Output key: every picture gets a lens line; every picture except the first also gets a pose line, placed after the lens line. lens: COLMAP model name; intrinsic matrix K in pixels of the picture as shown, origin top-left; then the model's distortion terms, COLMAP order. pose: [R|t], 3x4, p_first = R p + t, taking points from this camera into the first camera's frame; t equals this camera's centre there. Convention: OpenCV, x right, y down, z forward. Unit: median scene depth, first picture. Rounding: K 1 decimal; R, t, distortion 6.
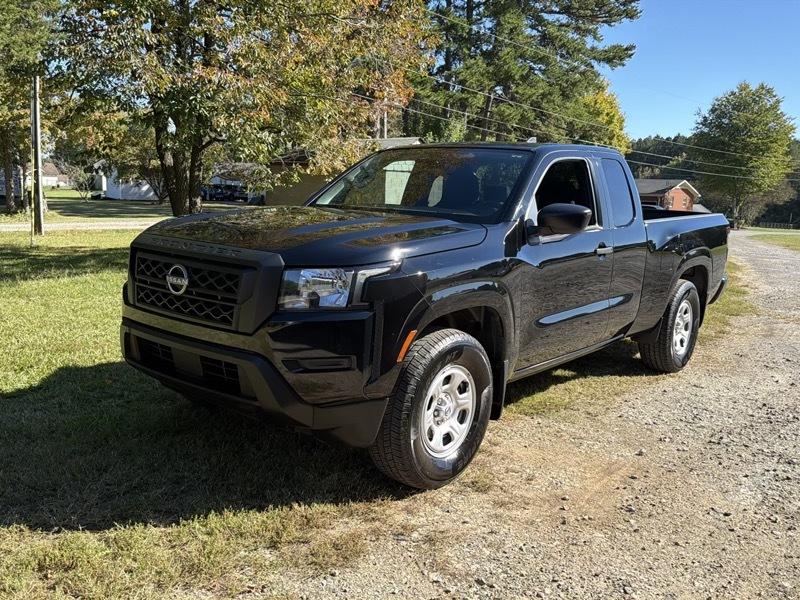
lens RADIAL K [[707.2, 0, 400.0], [0, 707.2, 300.0], [0, 0, 1]] dist [0.124976, -0.217631]
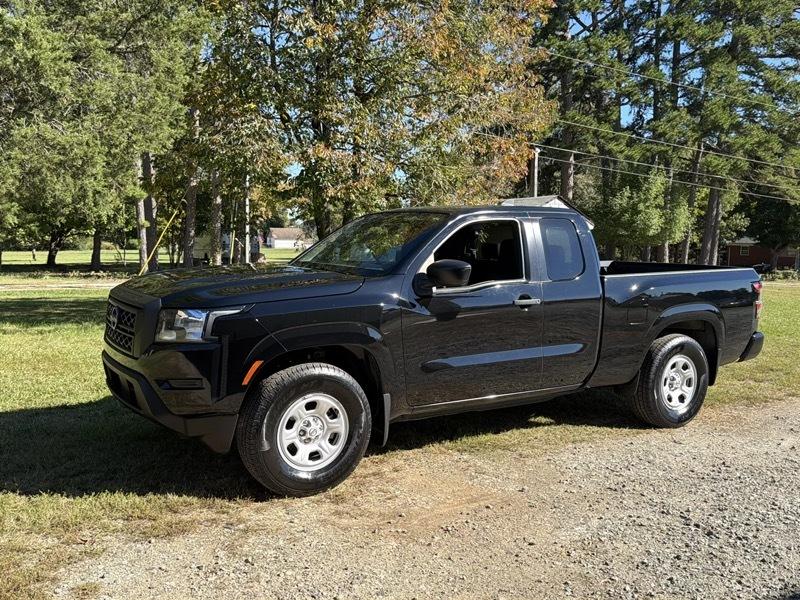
lens RADIAL K [[705.3, 0, 404.1], [0, 705.3, 300.1], [0, 0, 1]] dist [0.131395, -0.236770]
pose [[0.949435, 0.009256, -0.313826, 0.439538], [-0.034243, 0.996655, -0.074201, 0.013692], [0.312090, 0.081195, 0.946577, -0.076082]]
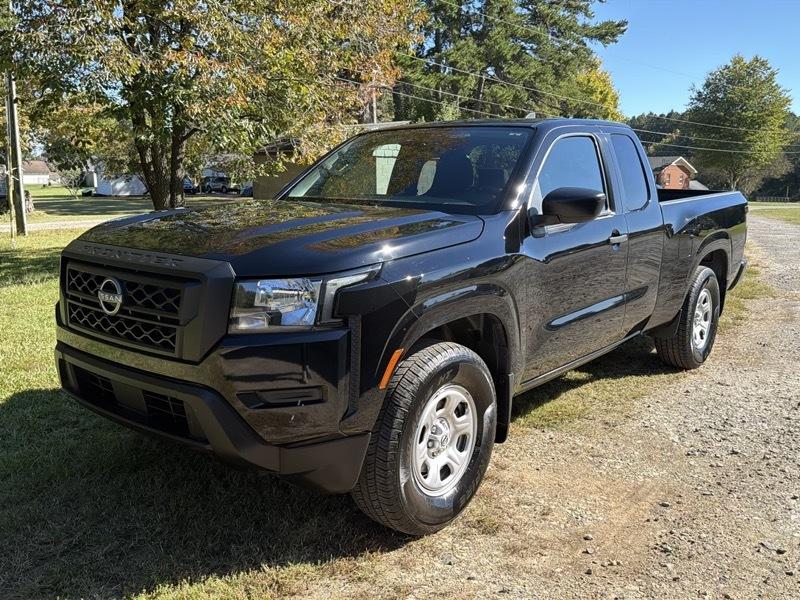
lens RADIAL K [[704.0, 0, 402.6], [0, 704.0, 298.2], [0, 0, 1]] dist [0.123766, -0.207724]
pose [[0.999380, -0.034864, 0.004821, 0.013958], [0.034778, 0.999252, 0.016920, -0.020041], [-0.005408, -0.016742, 0.999845, 0.124012]]
